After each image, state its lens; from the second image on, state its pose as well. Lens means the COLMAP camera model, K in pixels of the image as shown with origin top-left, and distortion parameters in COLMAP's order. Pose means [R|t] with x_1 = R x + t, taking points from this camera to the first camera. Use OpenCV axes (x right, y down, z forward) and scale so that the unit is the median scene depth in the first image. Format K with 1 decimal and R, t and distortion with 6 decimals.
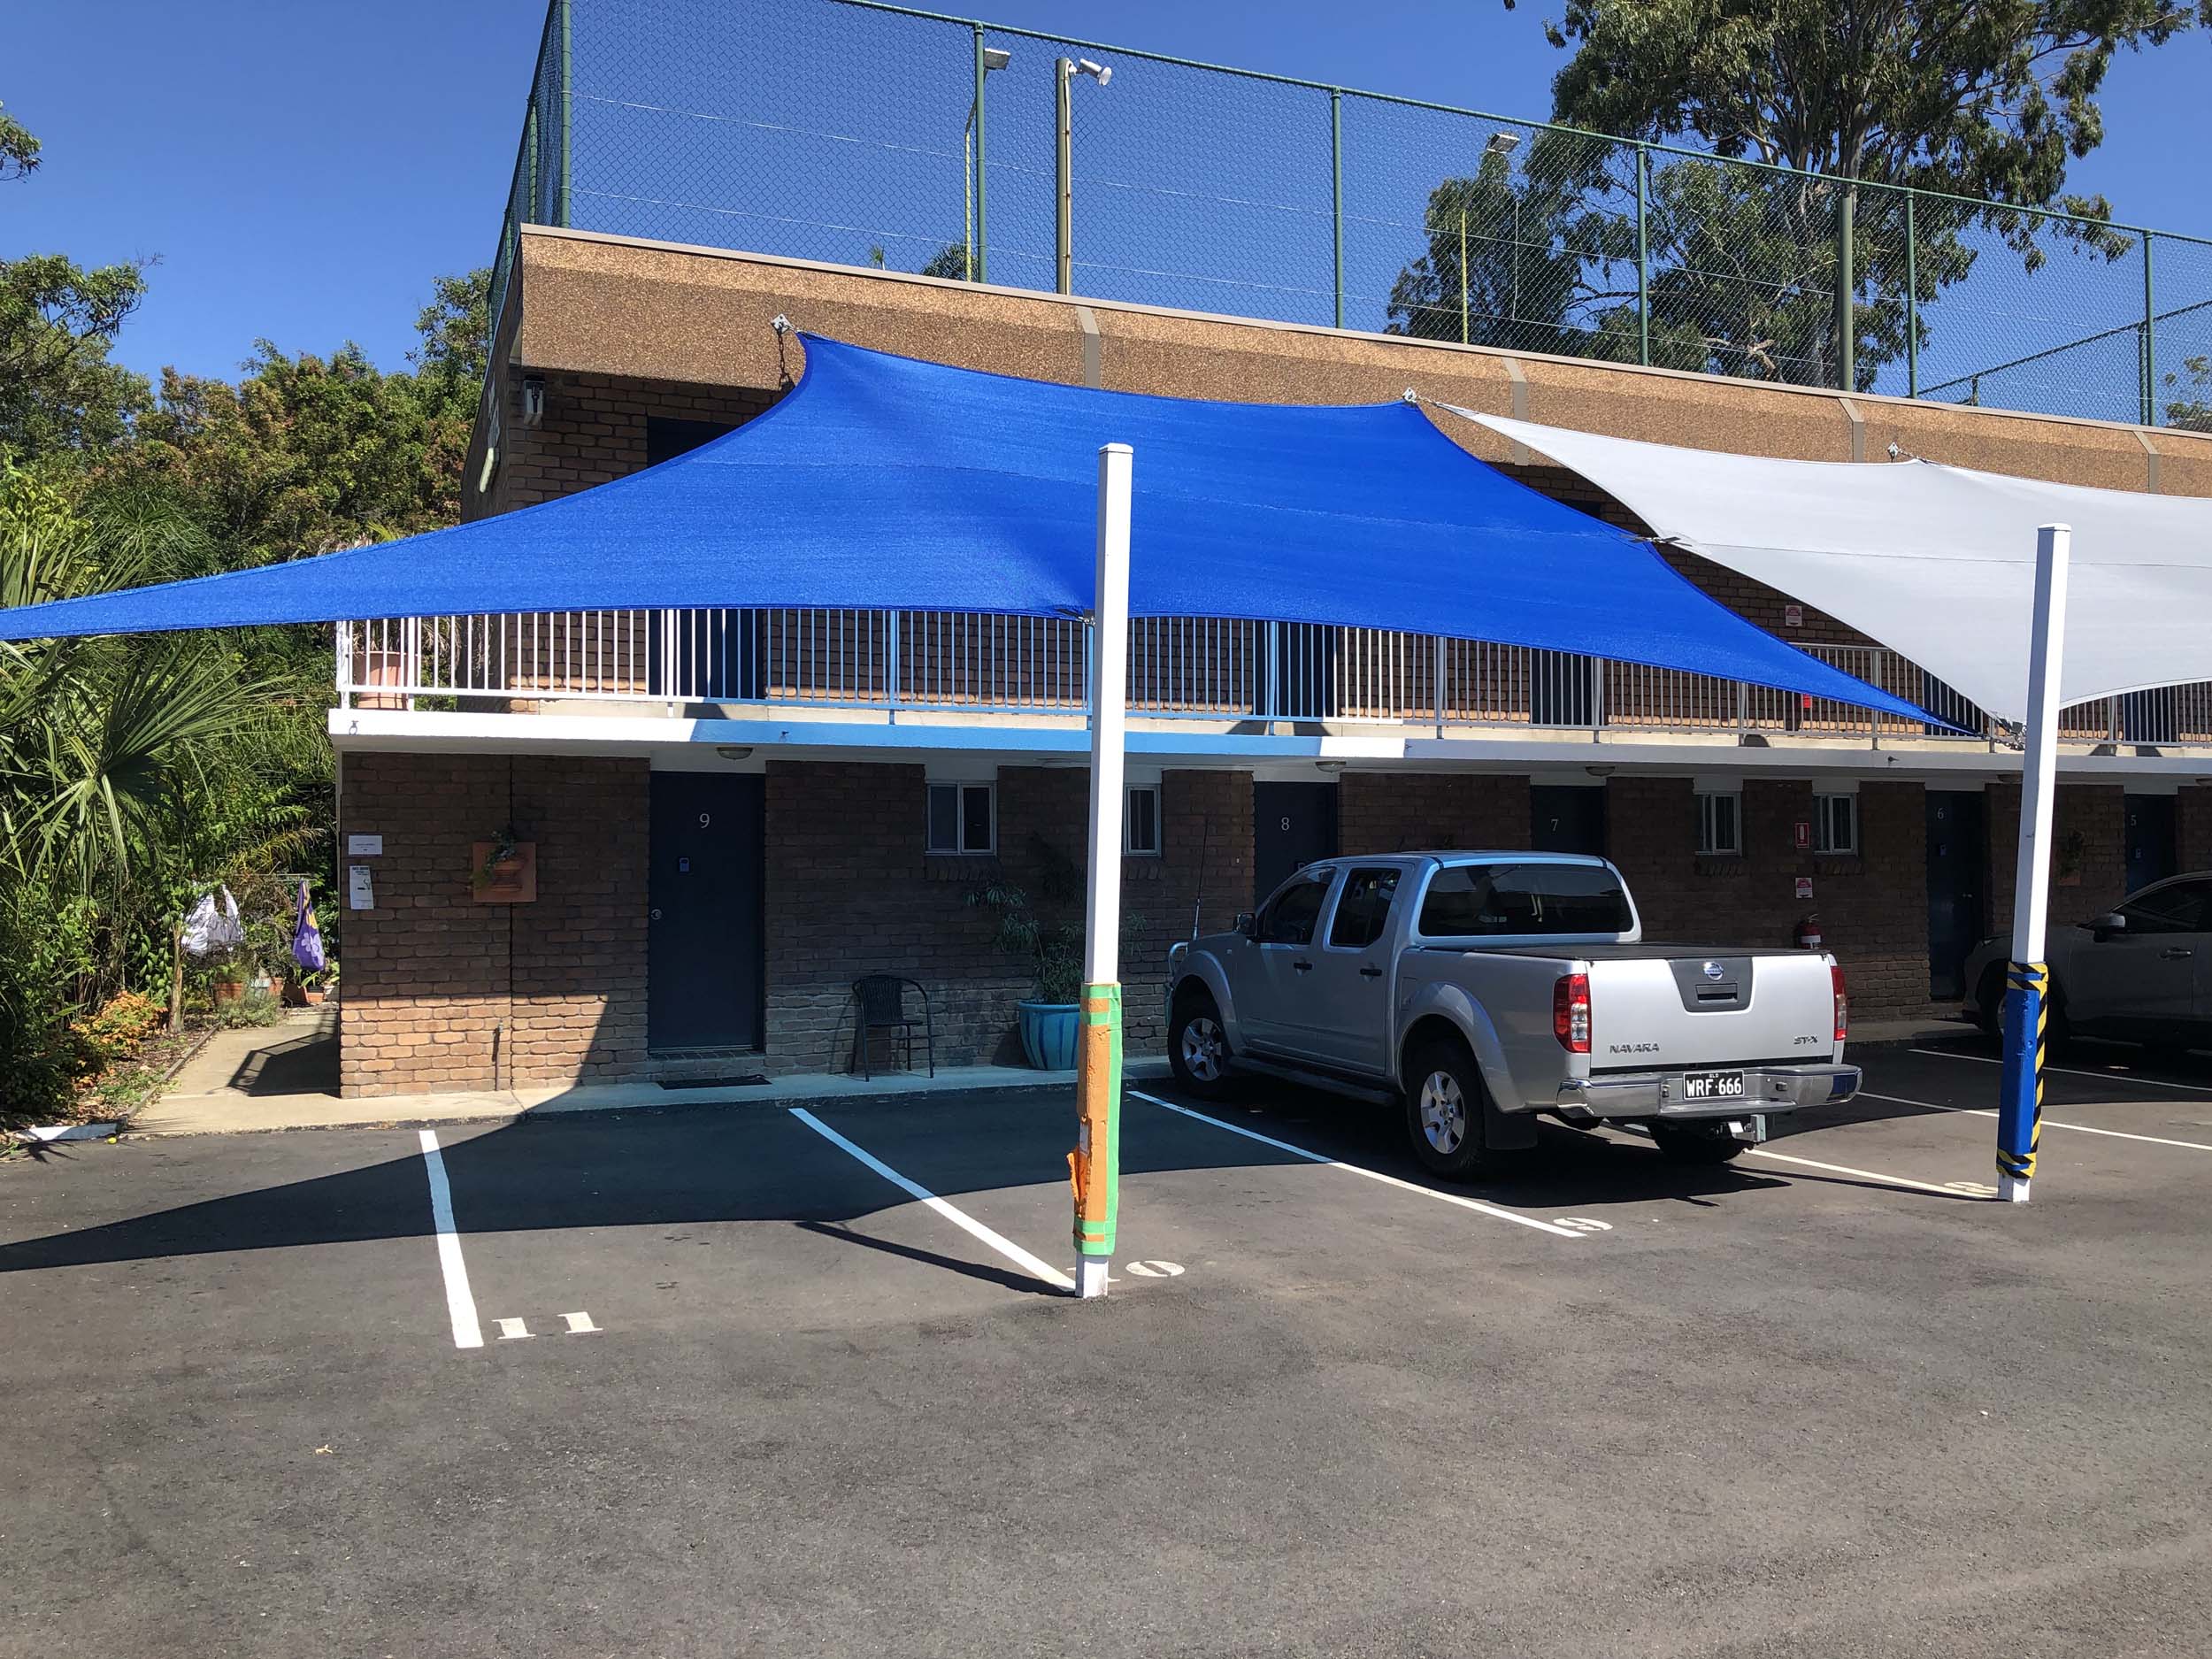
lens RADIAL K [[1840.4, 0, 1157.5], [0, 1840.4, 765.0], [0, 0, 1]] dist [-0.005974, 0.035006]
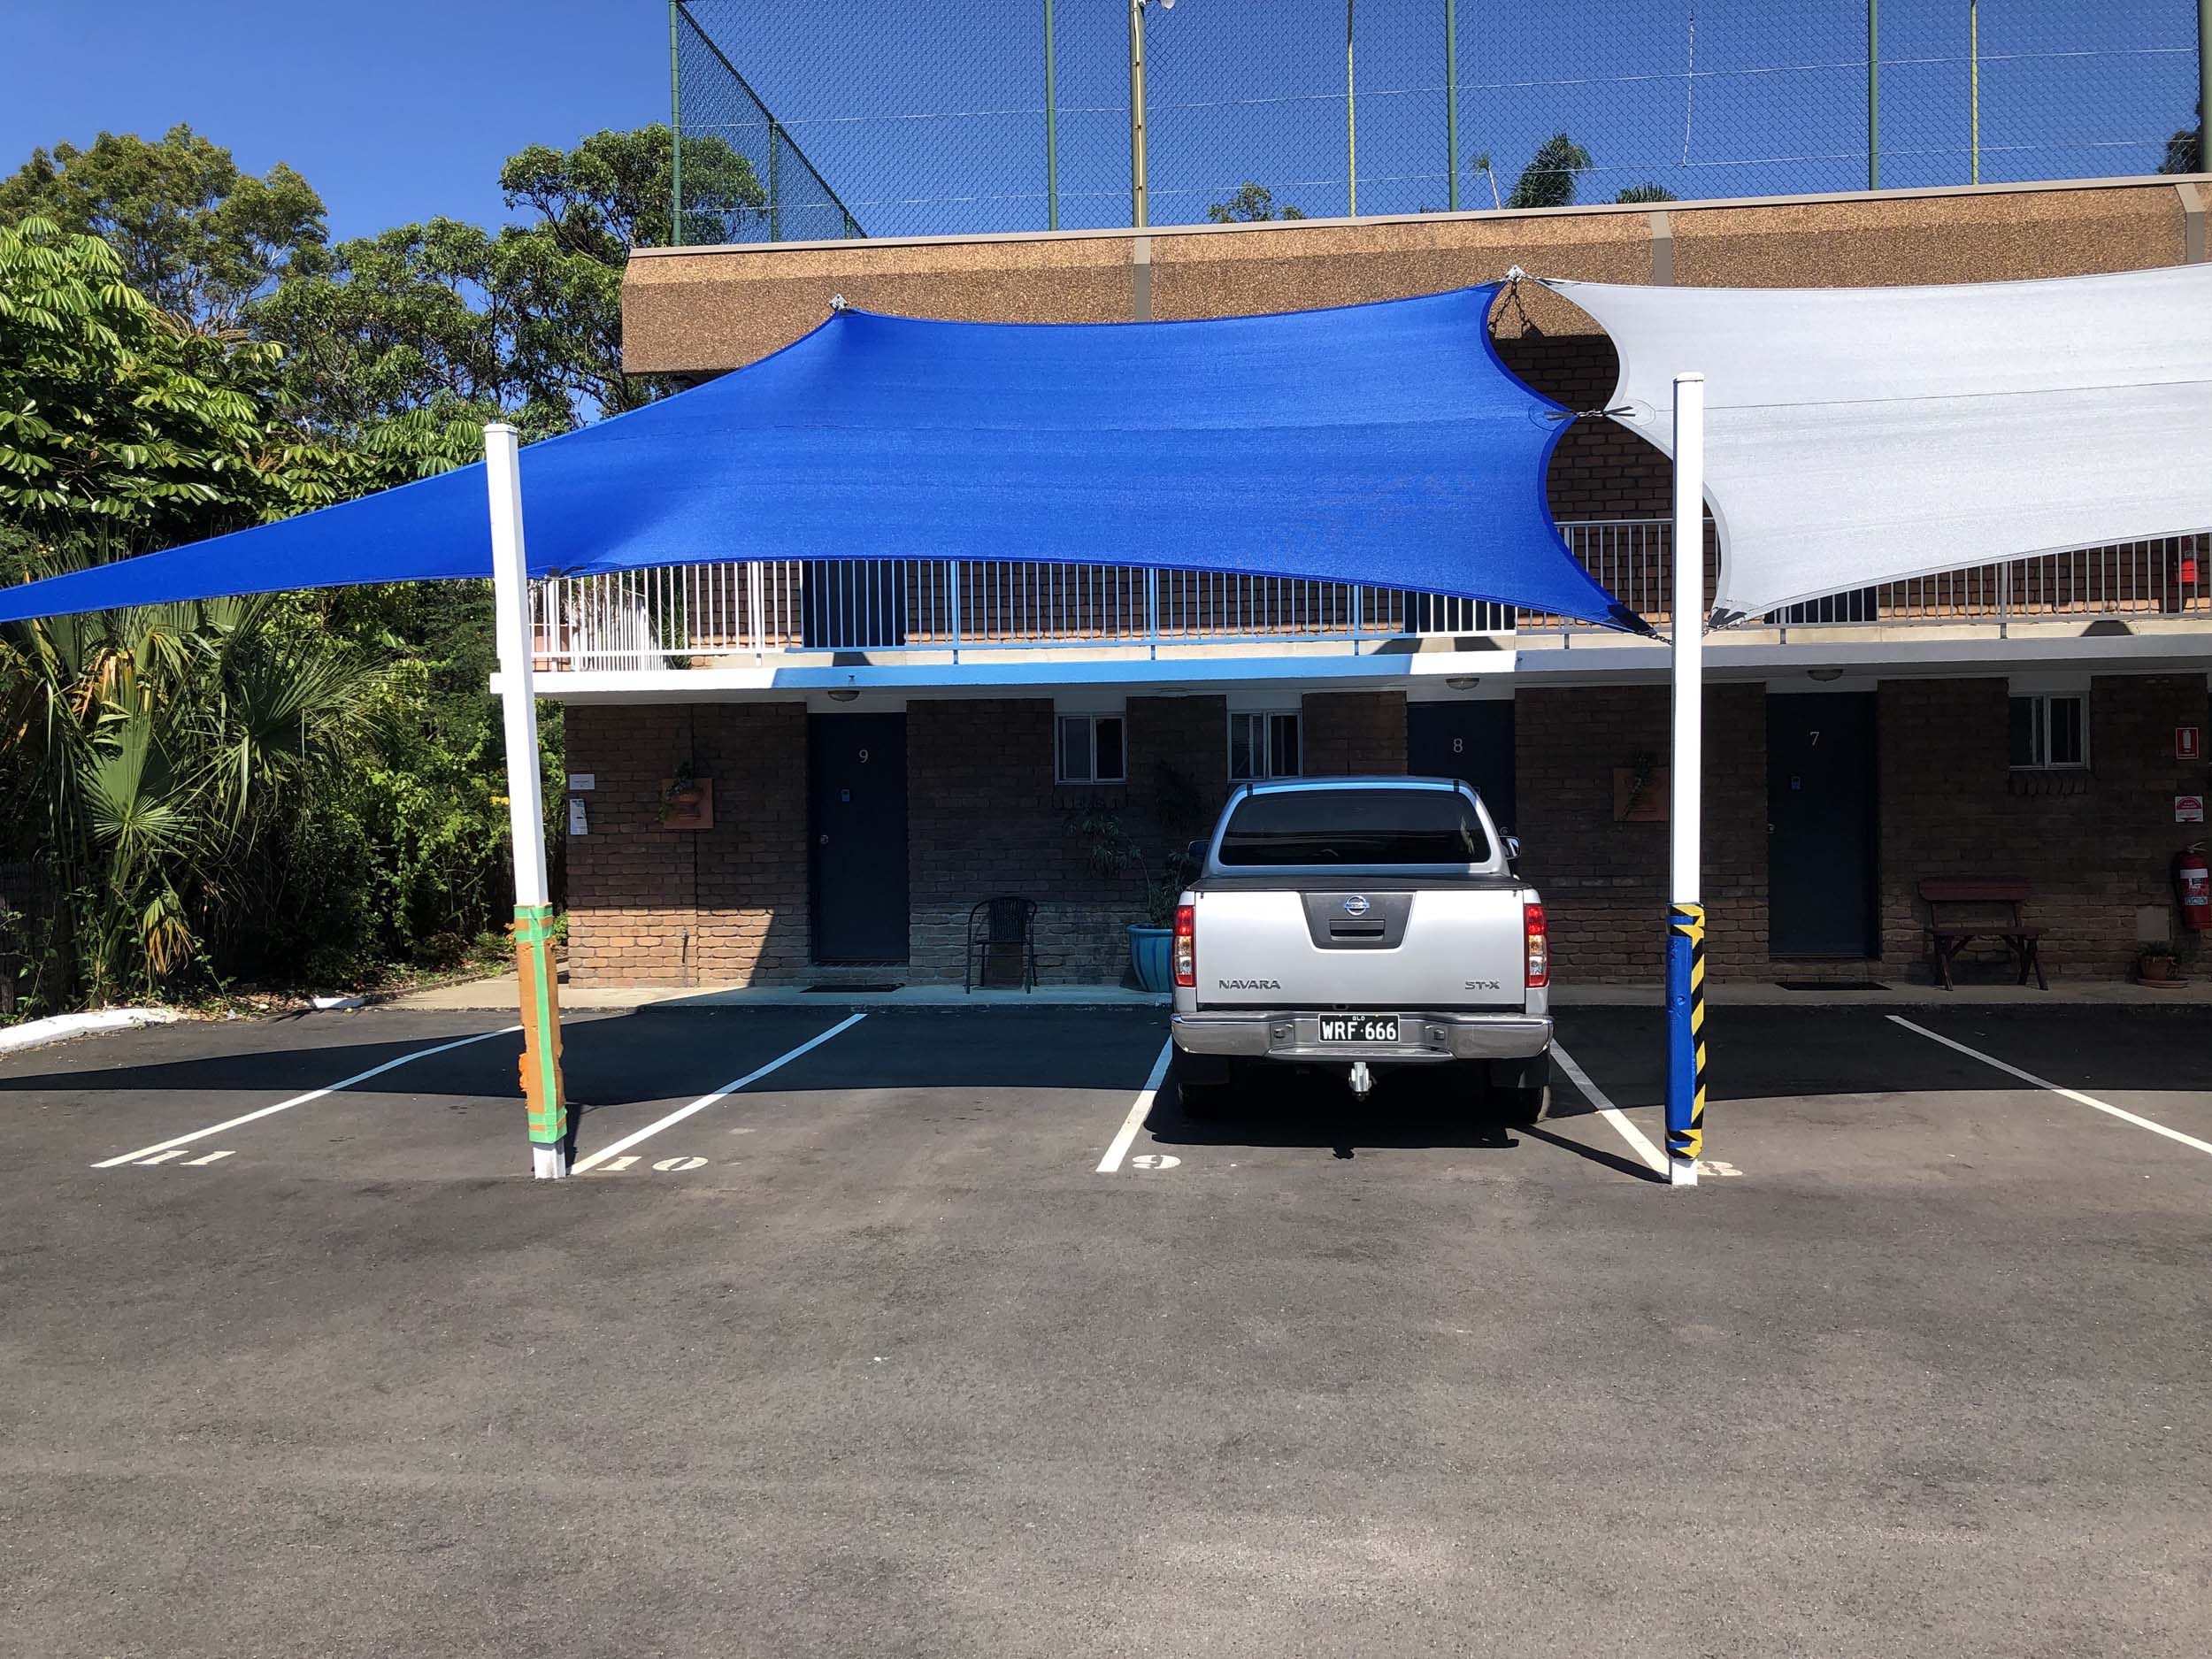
lens RADIAL K [[1840.4, 0, 1124.0], [0, 1840.4, 781.7], [0, 0, 1]] dist [-0.005974, 0.035006]
pose [[0.868064, -0.013302, -0.496274, 0.498687], [0.037300, 0.998563, 0.038477, 0.009691], [0.495049, -0.051912, 0.867313, 0.121782]]
